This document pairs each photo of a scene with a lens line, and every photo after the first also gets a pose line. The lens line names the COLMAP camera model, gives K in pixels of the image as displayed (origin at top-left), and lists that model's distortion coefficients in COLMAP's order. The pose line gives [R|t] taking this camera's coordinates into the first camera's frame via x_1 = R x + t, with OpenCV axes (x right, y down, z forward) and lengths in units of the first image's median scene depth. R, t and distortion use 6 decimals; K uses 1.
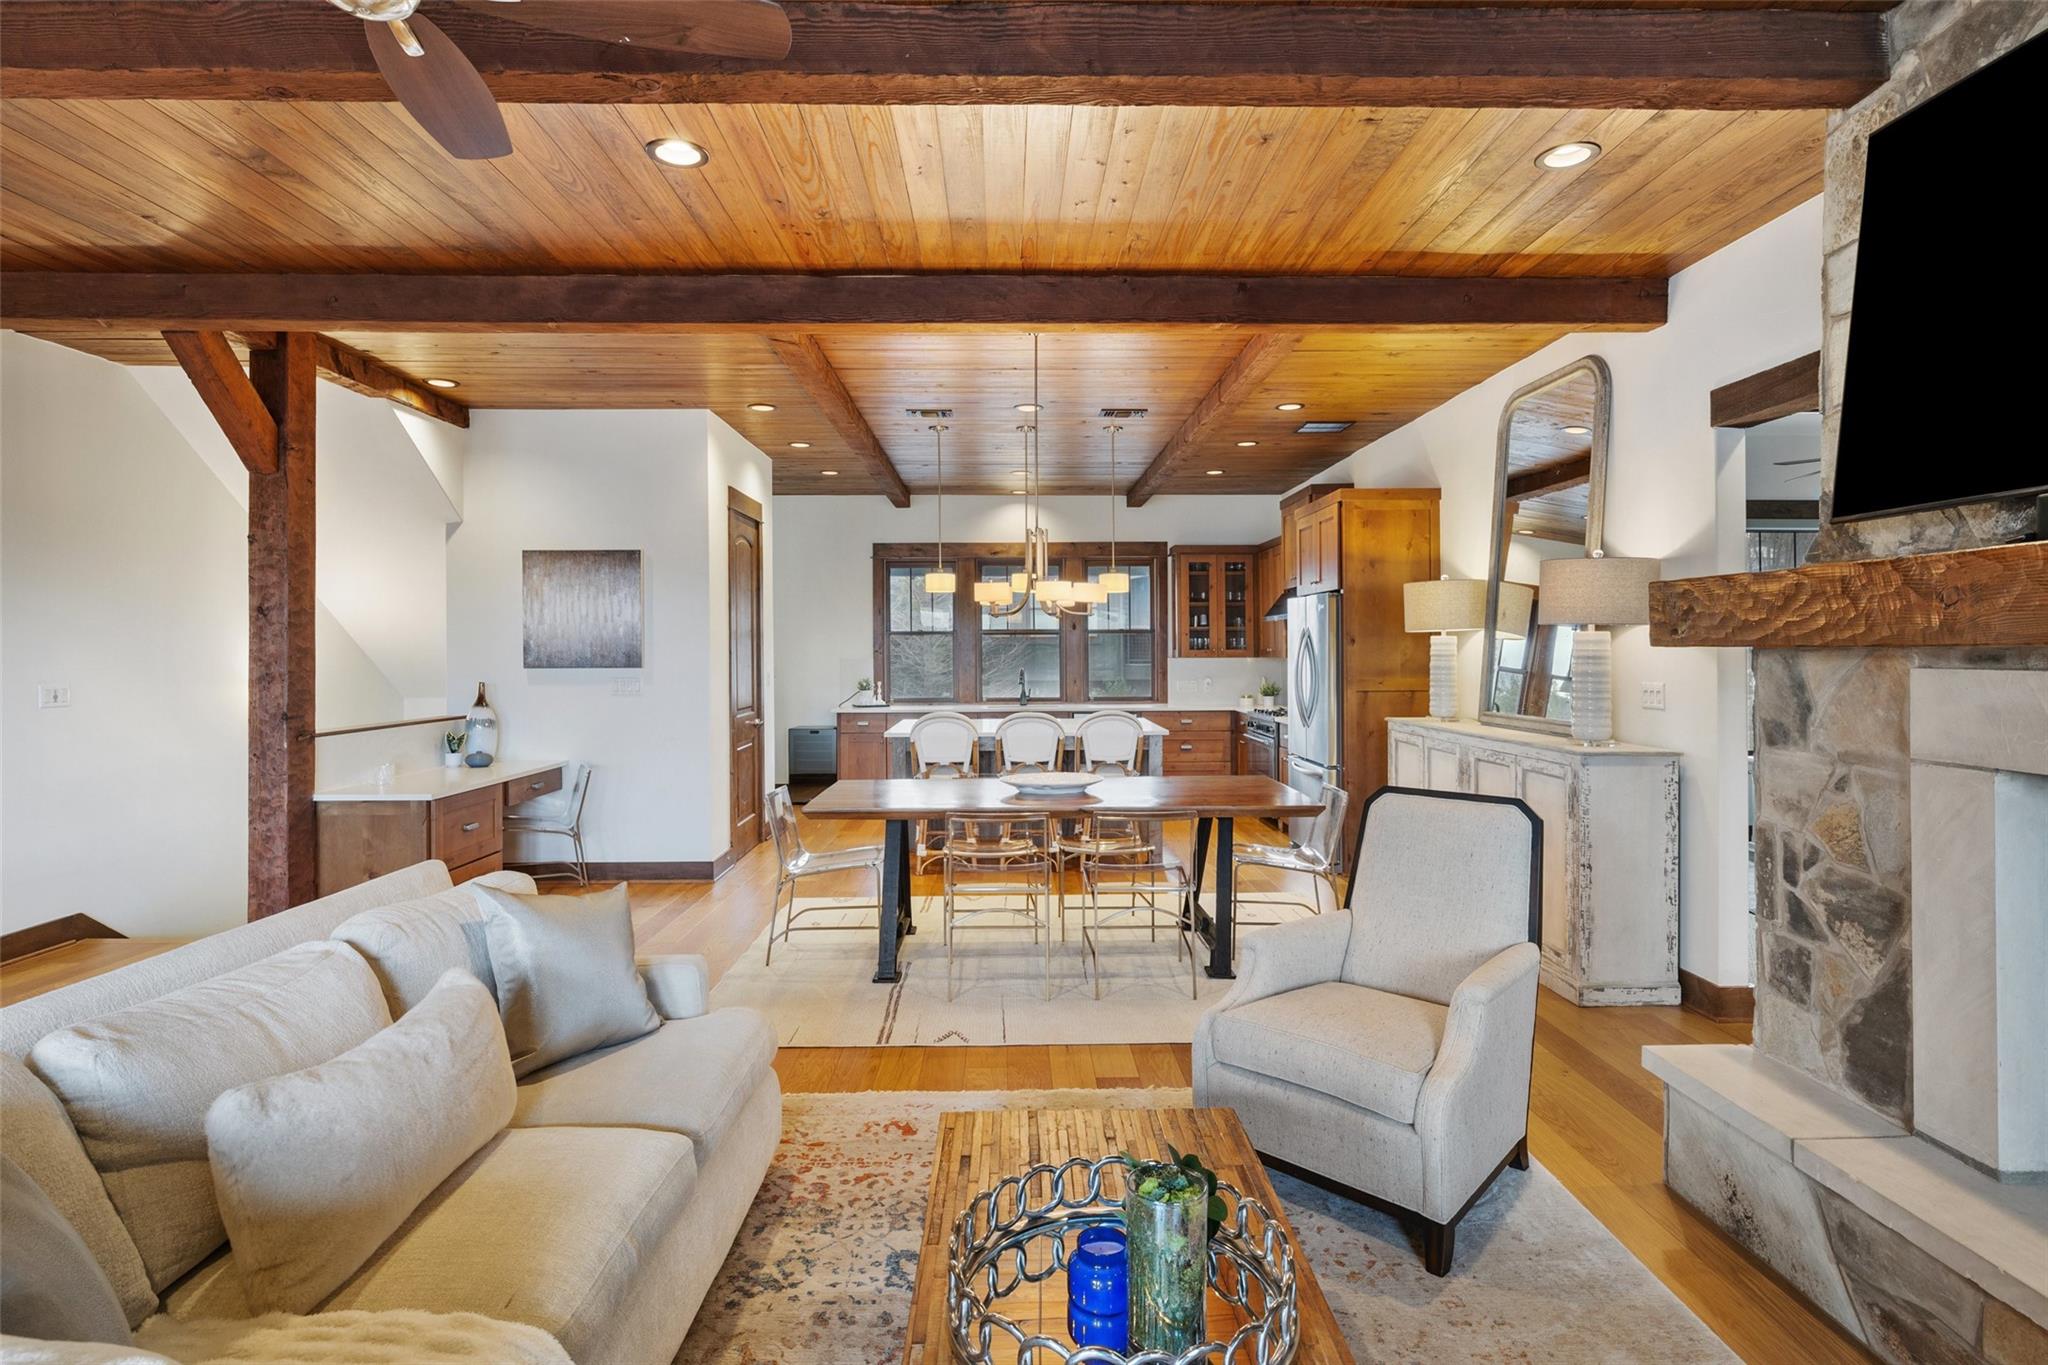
lens RADIAL K [[1048.0, 0, 1001.9], [0, 1048.0, 653.8], [0, 0, 1]] dist [-0.002213, 0.000138]
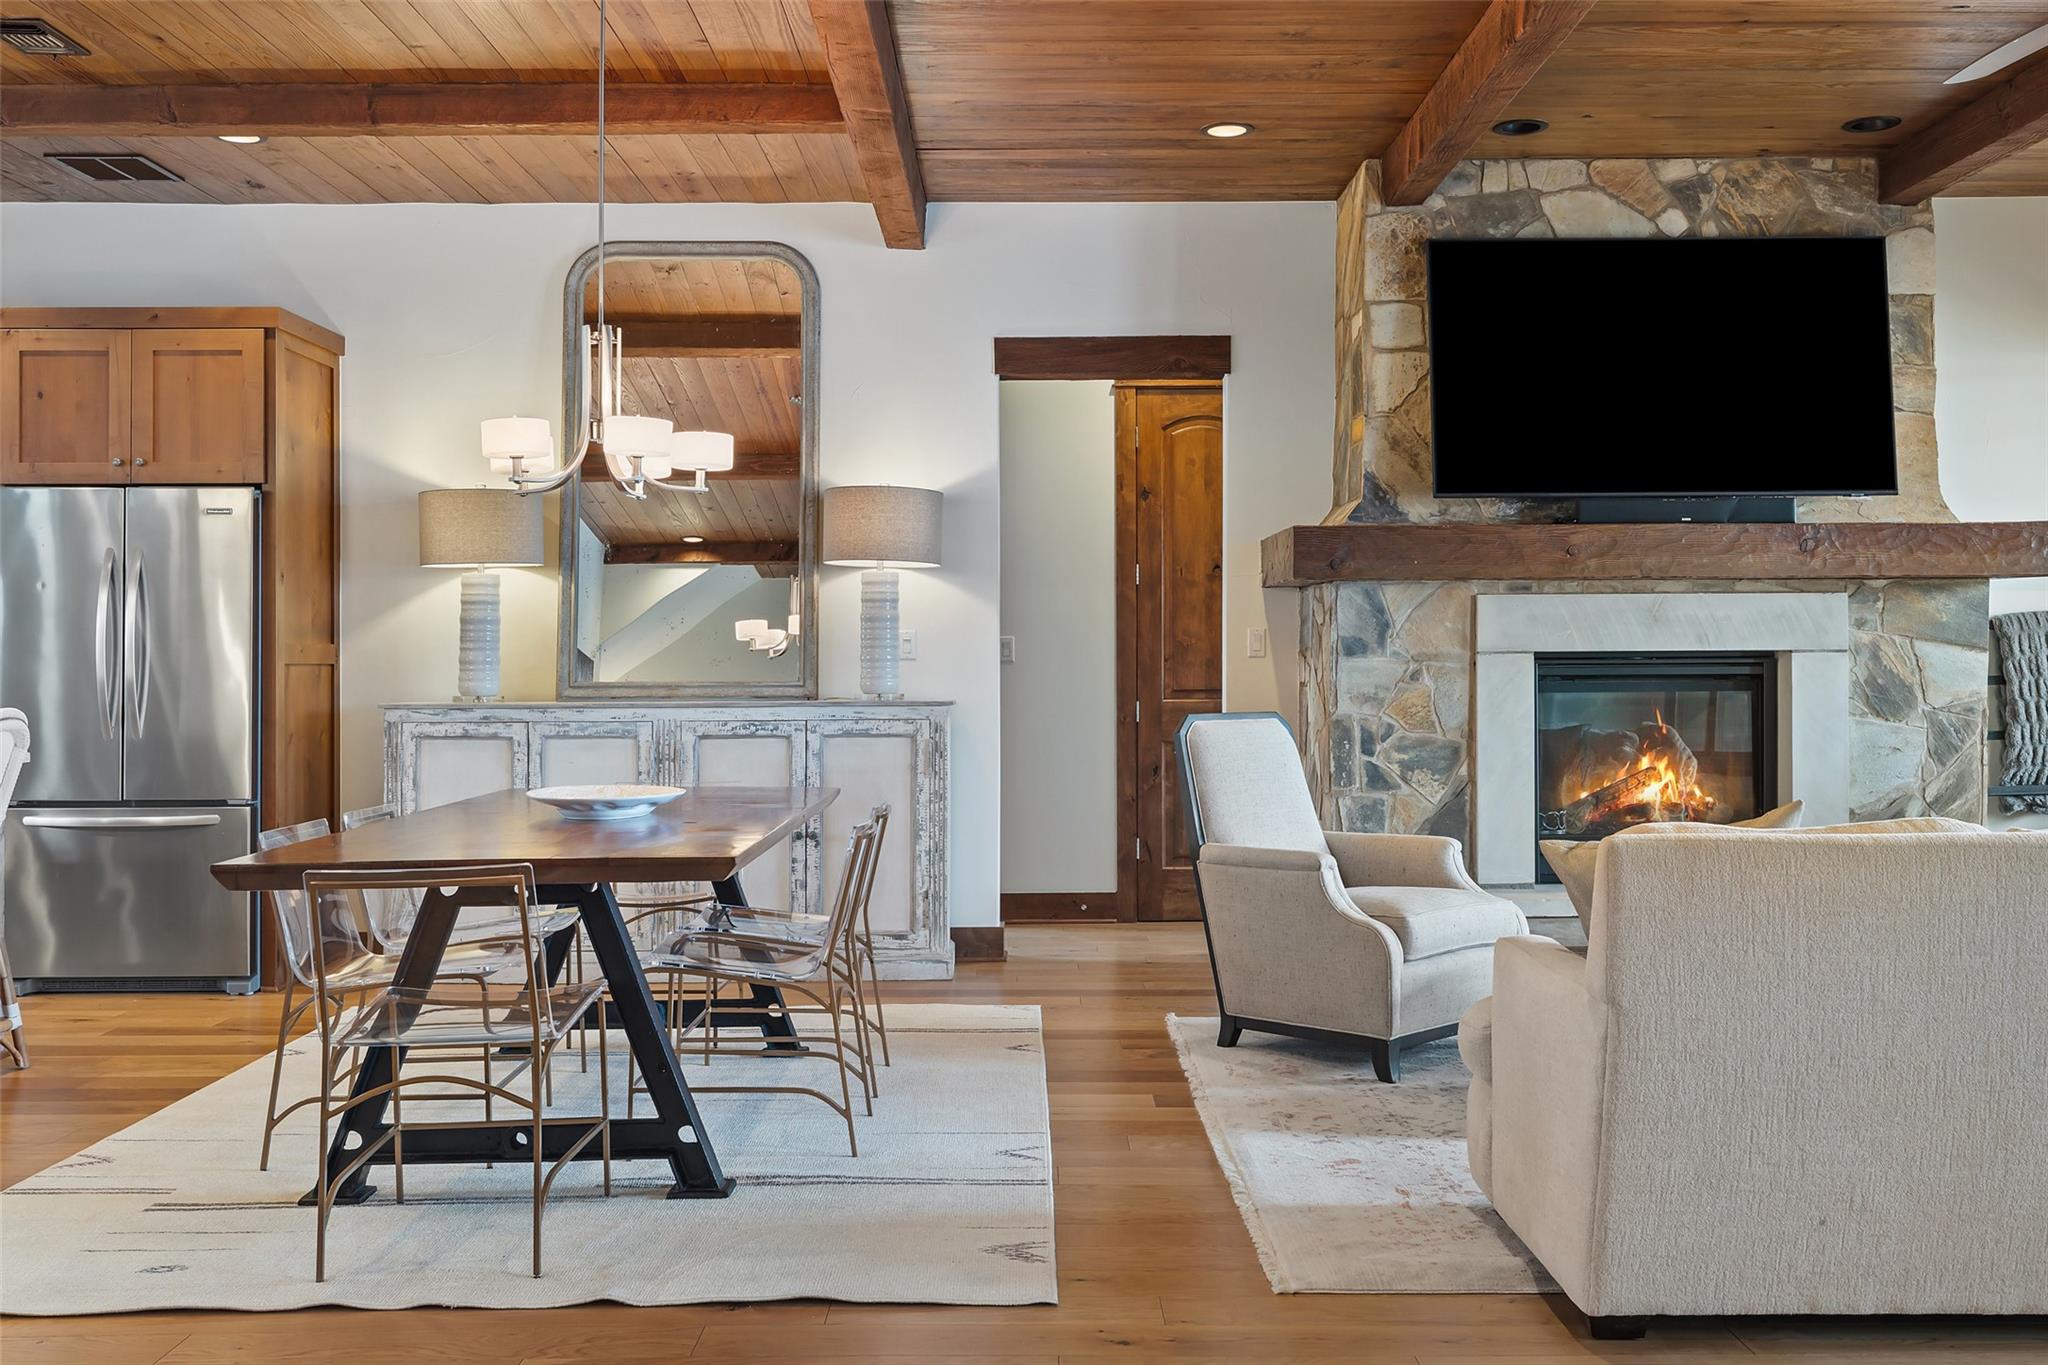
lens RADIAL K [[1927.2, 0, 1078.2], [0, 1927.2, 682.0], [0, 0, 1]] dist [0.003133, 0.000000]
pose [[-0.012058, -0.004107, 0.999919, -1.161693], [0.009534, 0.999946, 0.004222, 0.072469], [-0.999882, 0.009584, -0.012018, 0.930182]]
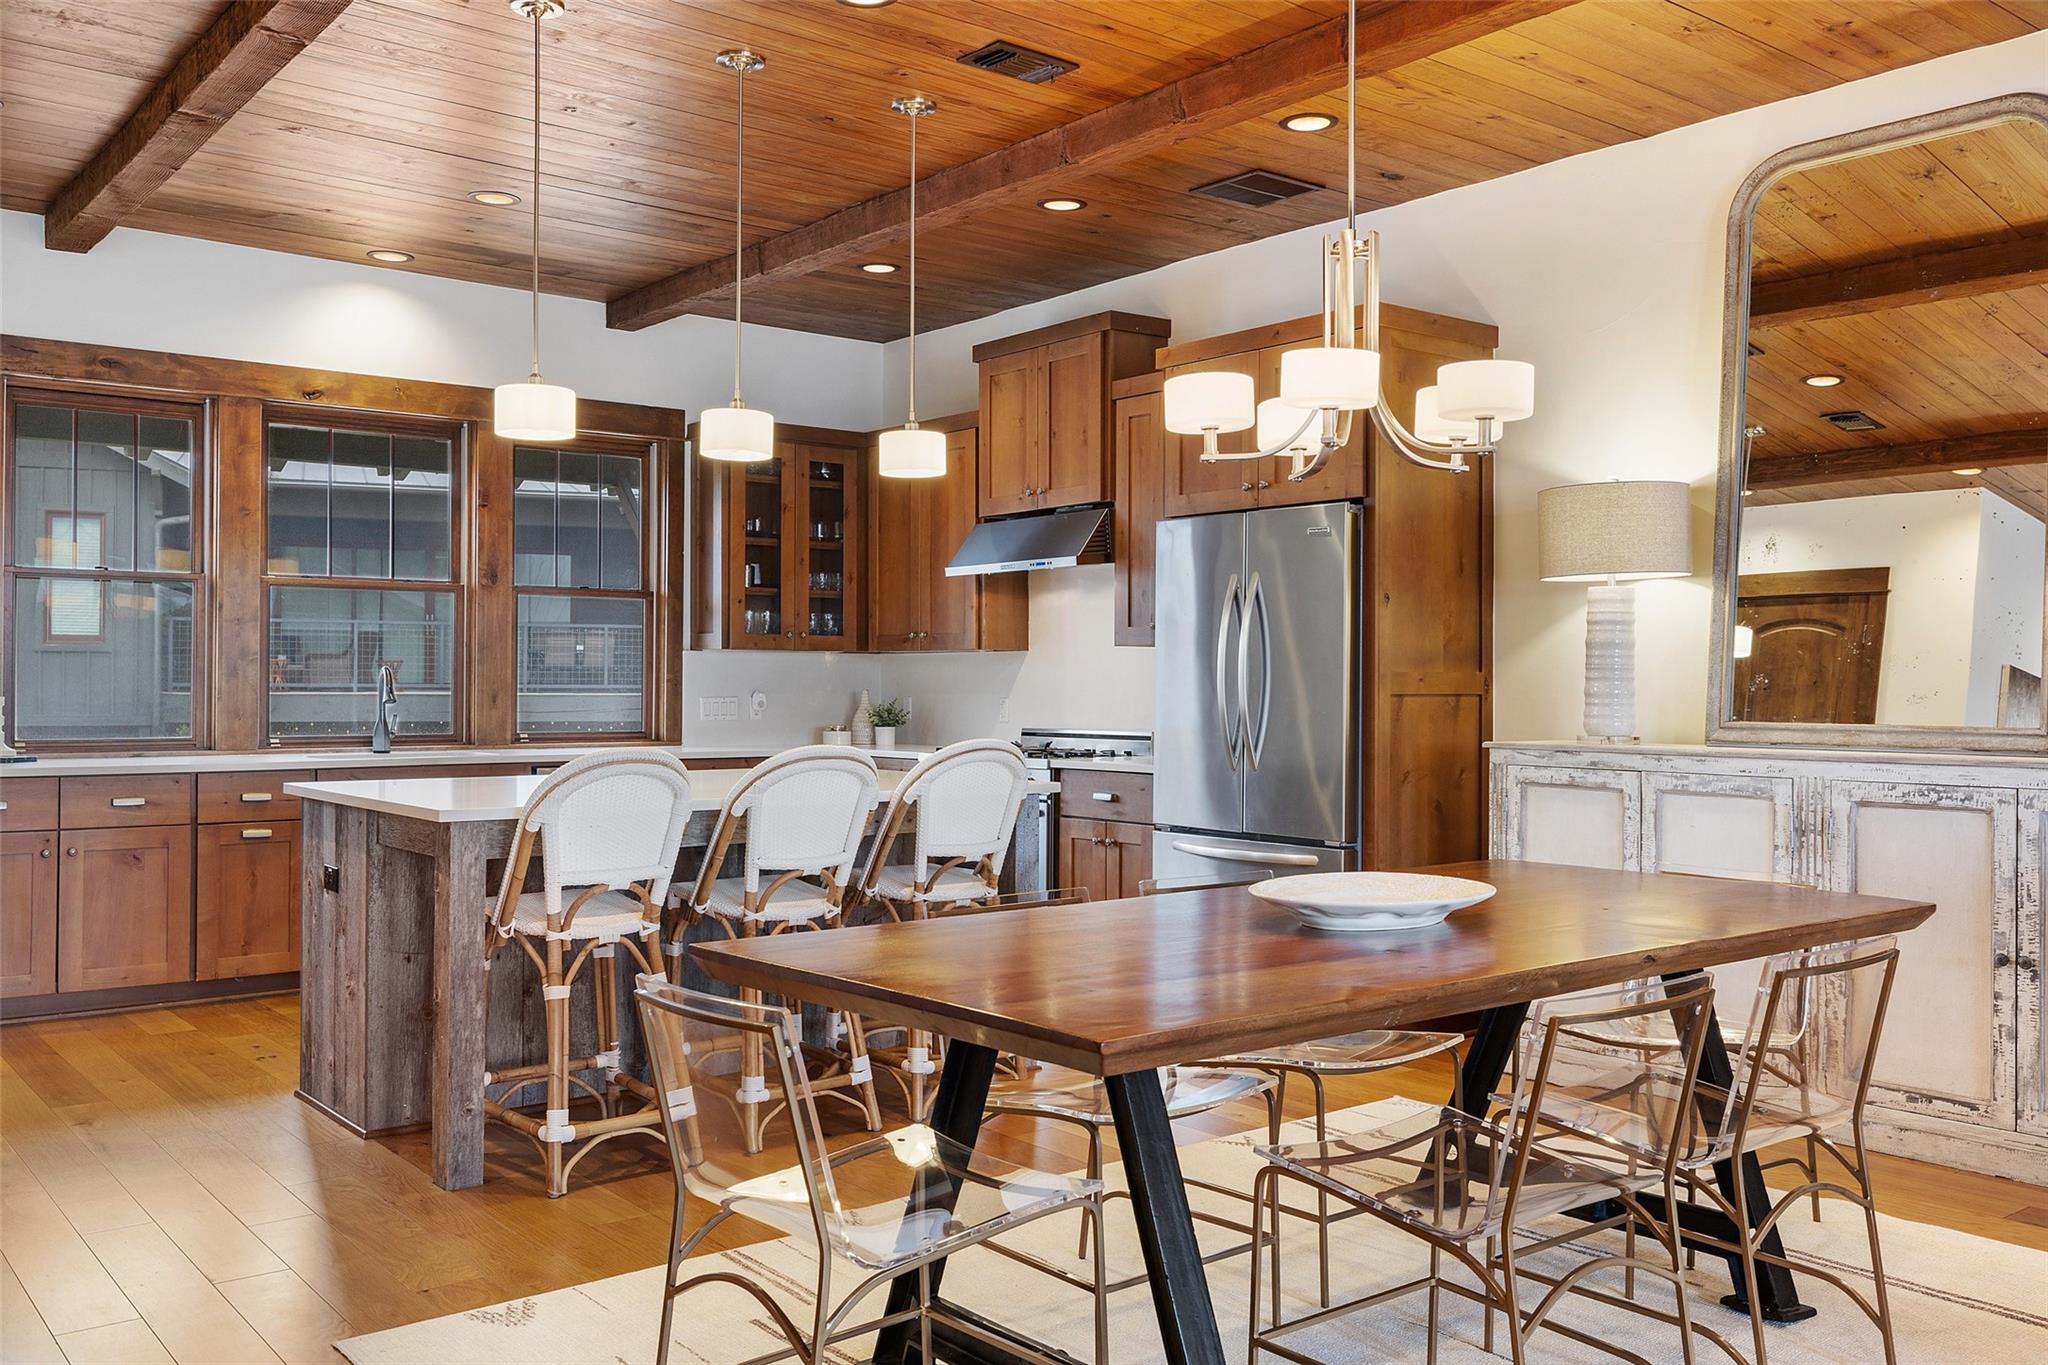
lens RADIAL K [[1750.9, 0, 994.3], [0, 1750.9, 662.3], [0, 0, 1]] dist [-0.001182, 0.004407]
pose [[0.789627, 0.015757, 0.613384, -0.561103], [-0.005502, 0.999812, -0.018600, 0.059124], [-0.613562, 0.011312, 0.789566, 0.700291]]
